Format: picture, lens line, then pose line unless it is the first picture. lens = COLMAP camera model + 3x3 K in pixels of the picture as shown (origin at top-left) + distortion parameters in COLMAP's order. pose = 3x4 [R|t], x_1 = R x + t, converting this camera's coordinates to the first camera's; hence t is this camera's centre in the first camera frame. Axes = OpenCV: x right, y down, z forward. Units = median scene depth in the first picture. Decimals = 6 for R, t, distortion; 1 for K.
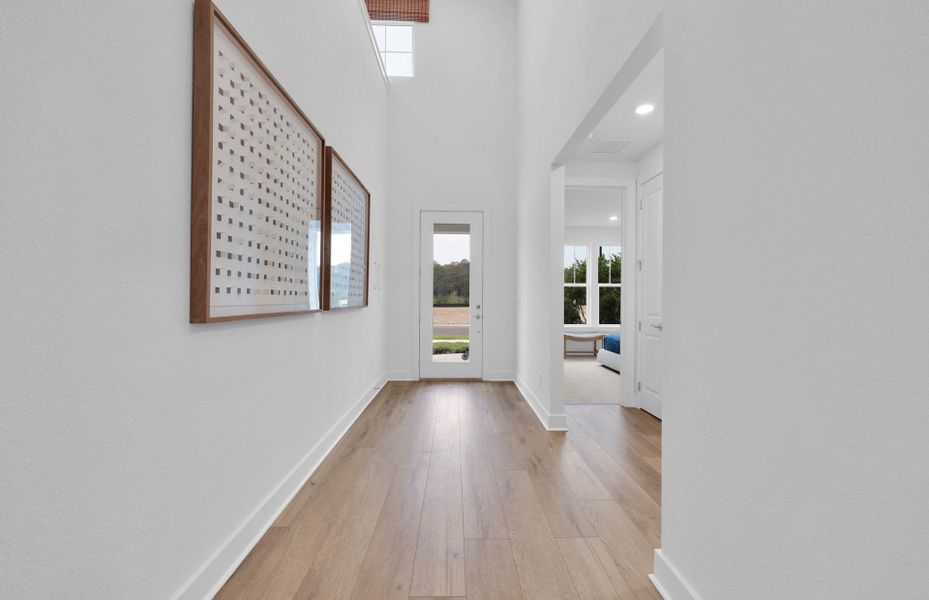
lens RADIAL K [[401.2, 0, 464.5], [0, 401.2, 300.0], [0, 0, 1]] dist [-0.000541, -0.000108]
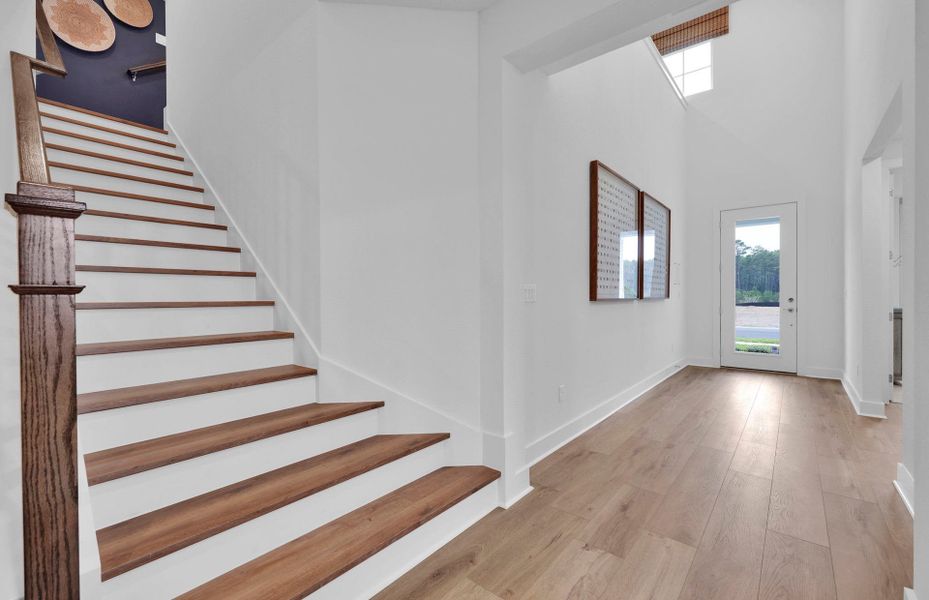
lens RADIAL K [[401.2, 0, 464.5], [0, 401.2, 300.0], [0, 0, 1]] dist [-0.000541, -0.000108]
pose [[0.766047, -0.003553, -0.642774, 0.065459], [0.007595, 0.999965, 0.003524, 0.009973], [0.642739, -0.007581, 0.766047, -0.322440]]
